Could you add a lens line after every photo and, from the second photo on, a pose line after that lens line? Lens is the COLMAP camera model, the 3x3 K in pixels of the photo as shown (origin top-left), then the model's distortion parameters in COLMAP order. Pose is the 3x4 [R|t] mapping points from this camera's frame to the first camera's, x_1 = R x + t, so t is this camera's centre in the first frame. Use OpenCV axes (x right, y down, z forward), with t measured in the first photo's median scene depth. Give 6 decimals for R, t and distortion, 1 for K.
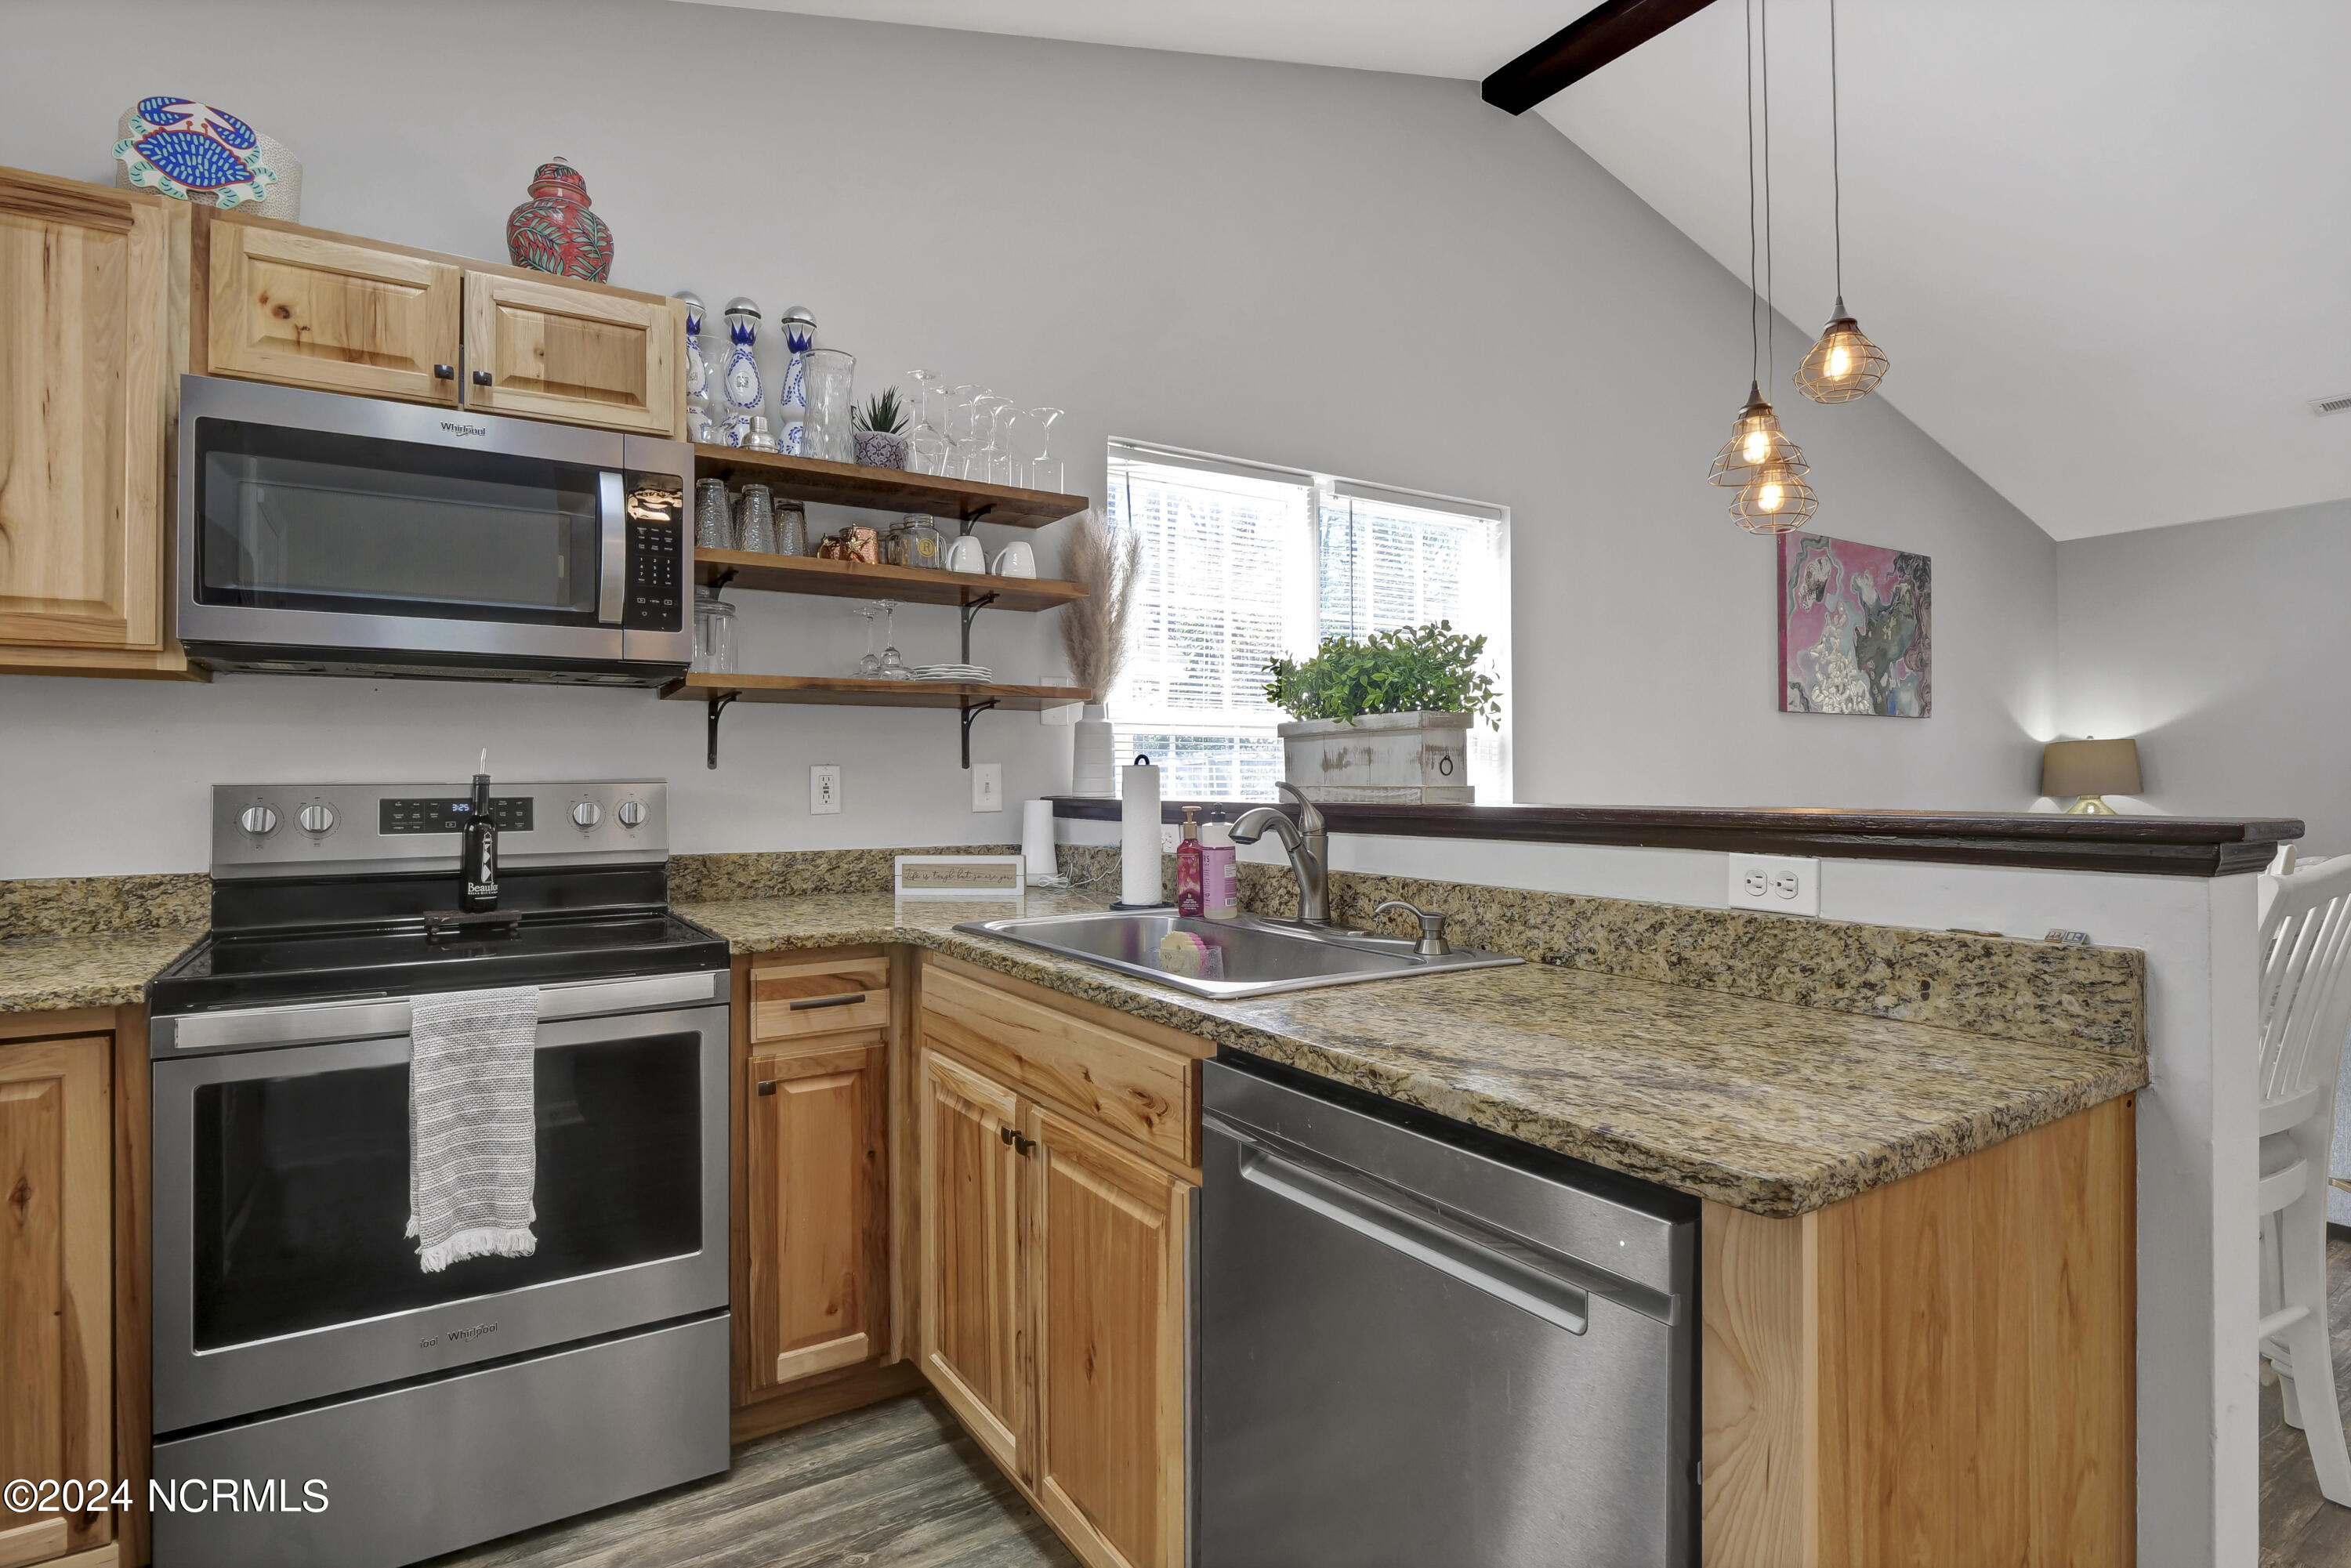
lens RADIAL K [[1185.6, 0, 1163.0], [0, 1185.6, 758.3], [0, 0, 1]] dist [-0.009475, -0.004646]
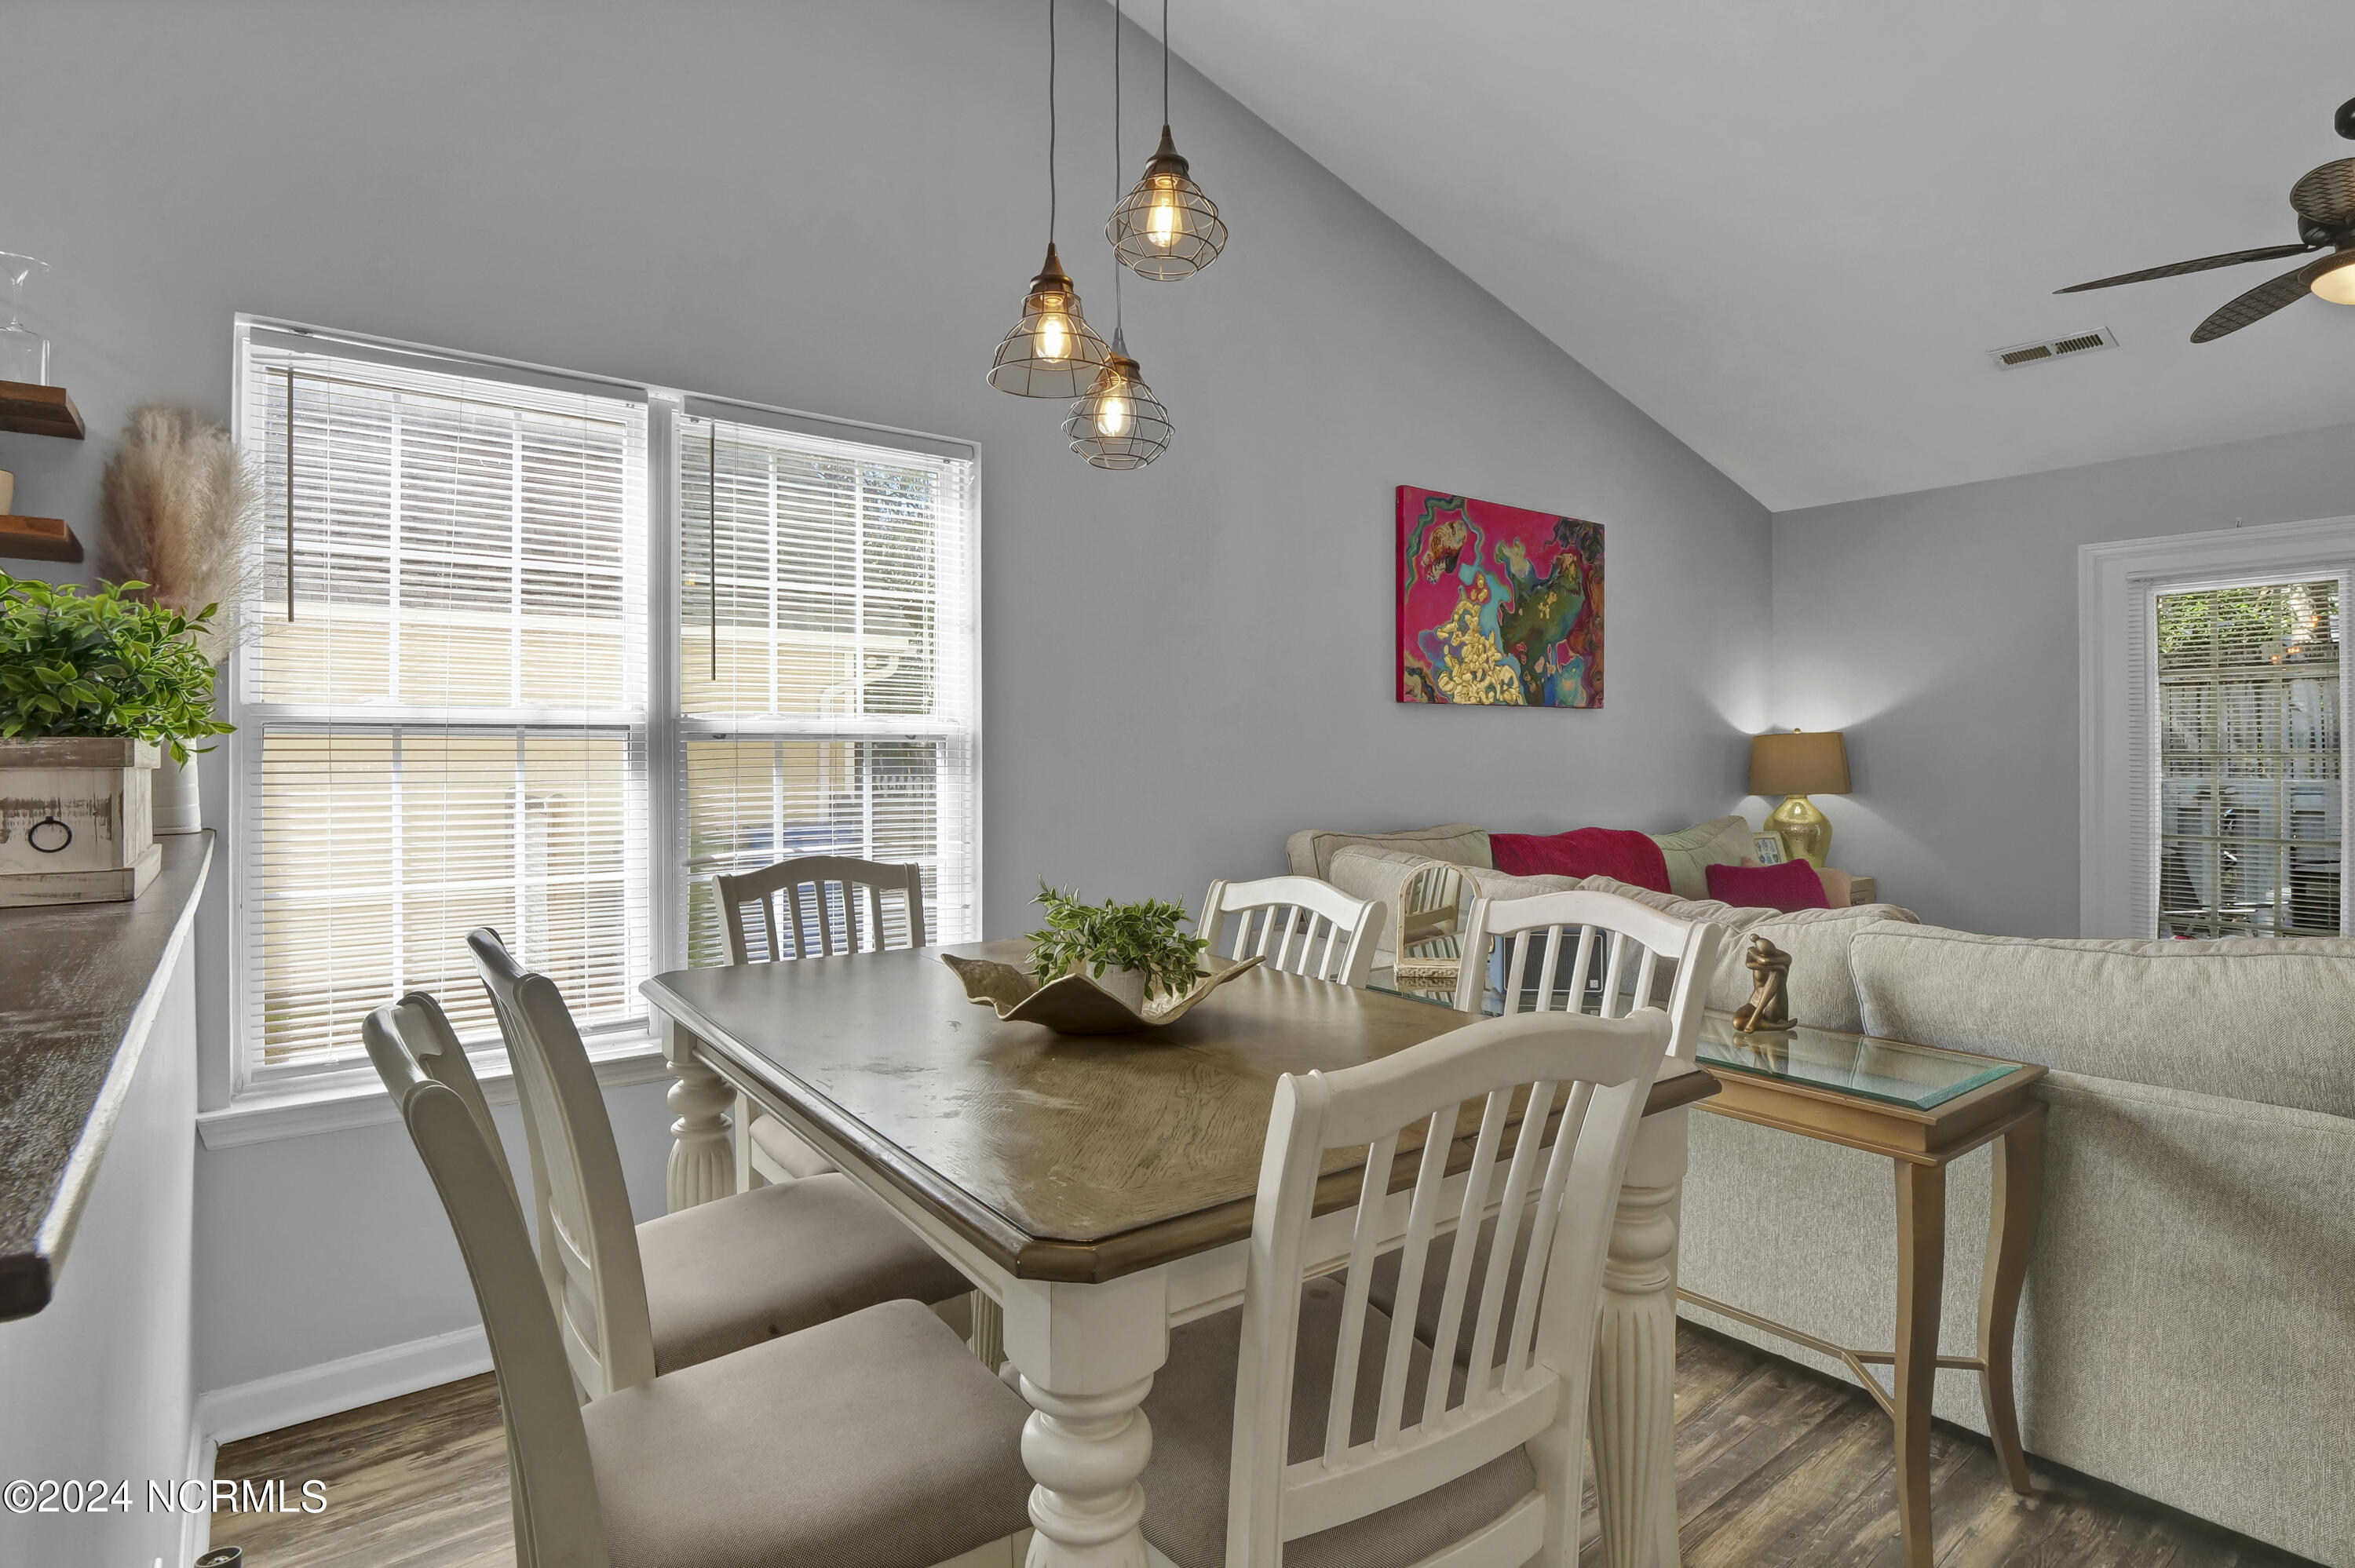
lens RADIAL K [[1187.5, 0, 1192.2], [0, 1187.5, 739.0], [0, 0, 1]] dist [-0.009475, -0.004646]
pose [[0.995498, 0.002782, 0.094746, 0.518131], [-0.003428, 0.999972, 0.006660, -0.031756], [-0.094725, -0.006955, 0.995479, 0.292945]]
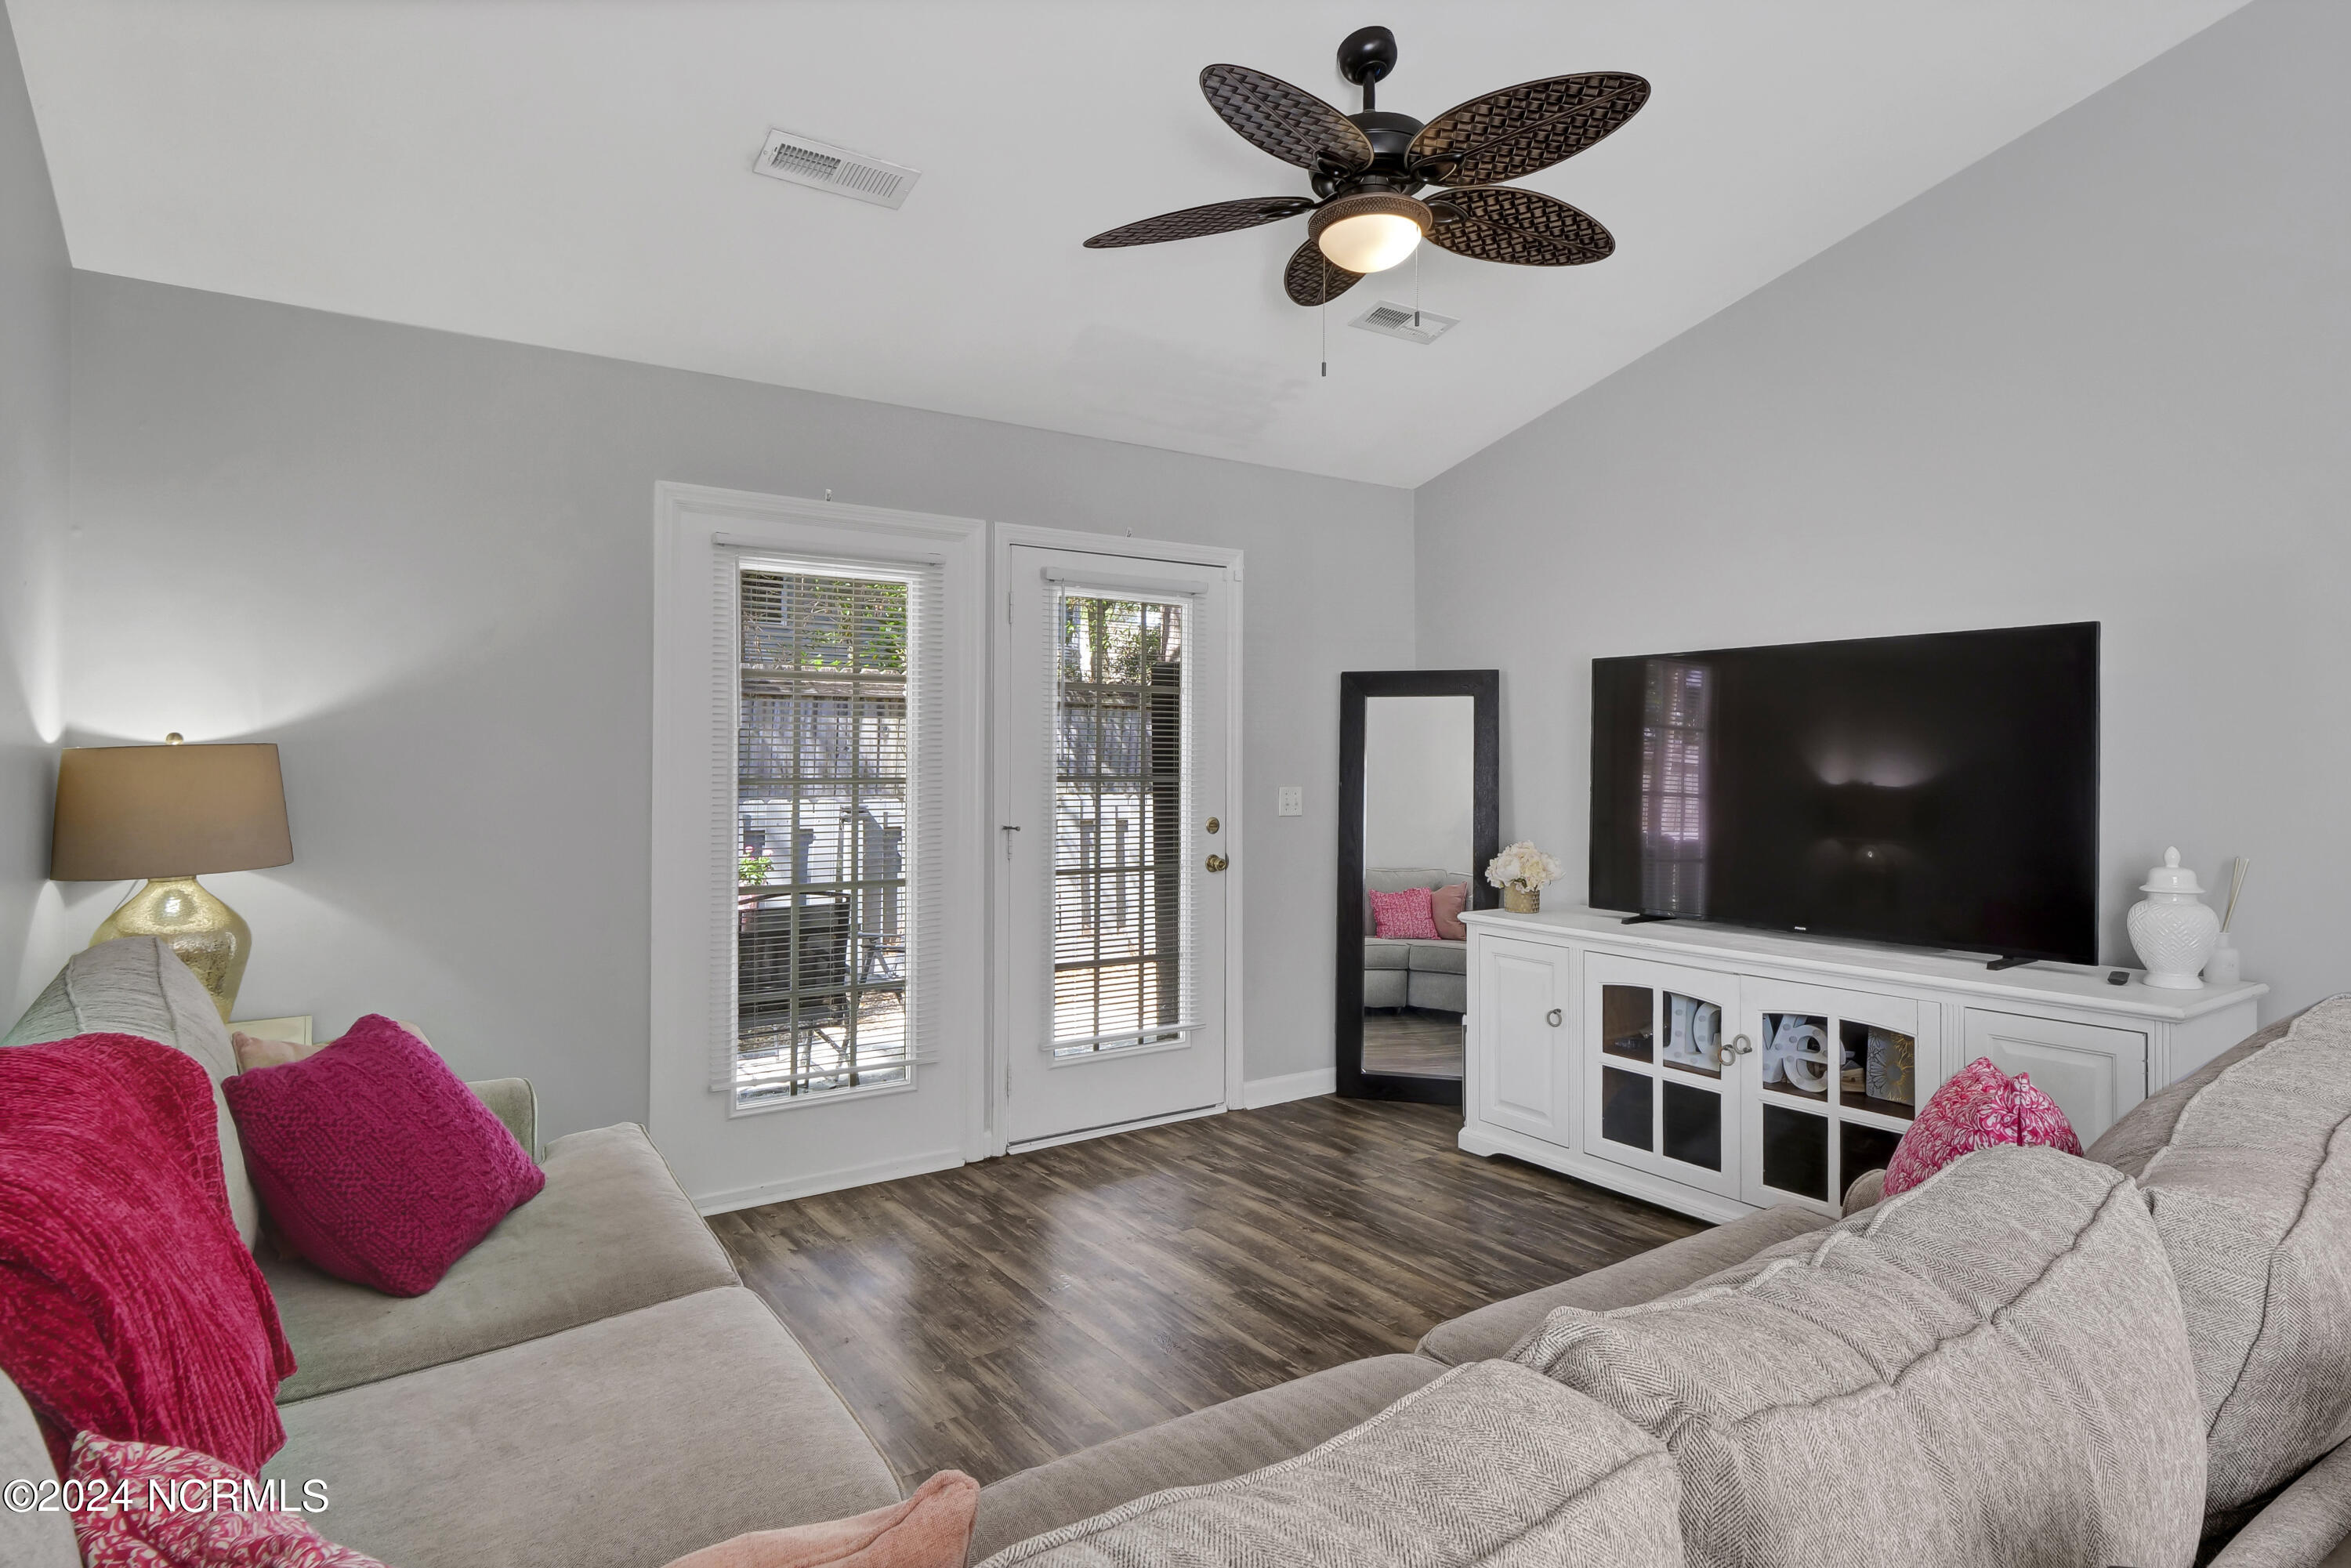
lens RADIAL K [[1266.0, 0, 1154.8], [0, 1266.0, 744.6], [0, 0, 1]] dist [-0.009965, 0.002869]
pose [[-0.025040, 0.011704, 0.999618, 0.689374], [-0.019995, 0.999726, -0.012206, -0.036049], [-0.999486, -0.020293, -0.024799, 1.422716]]
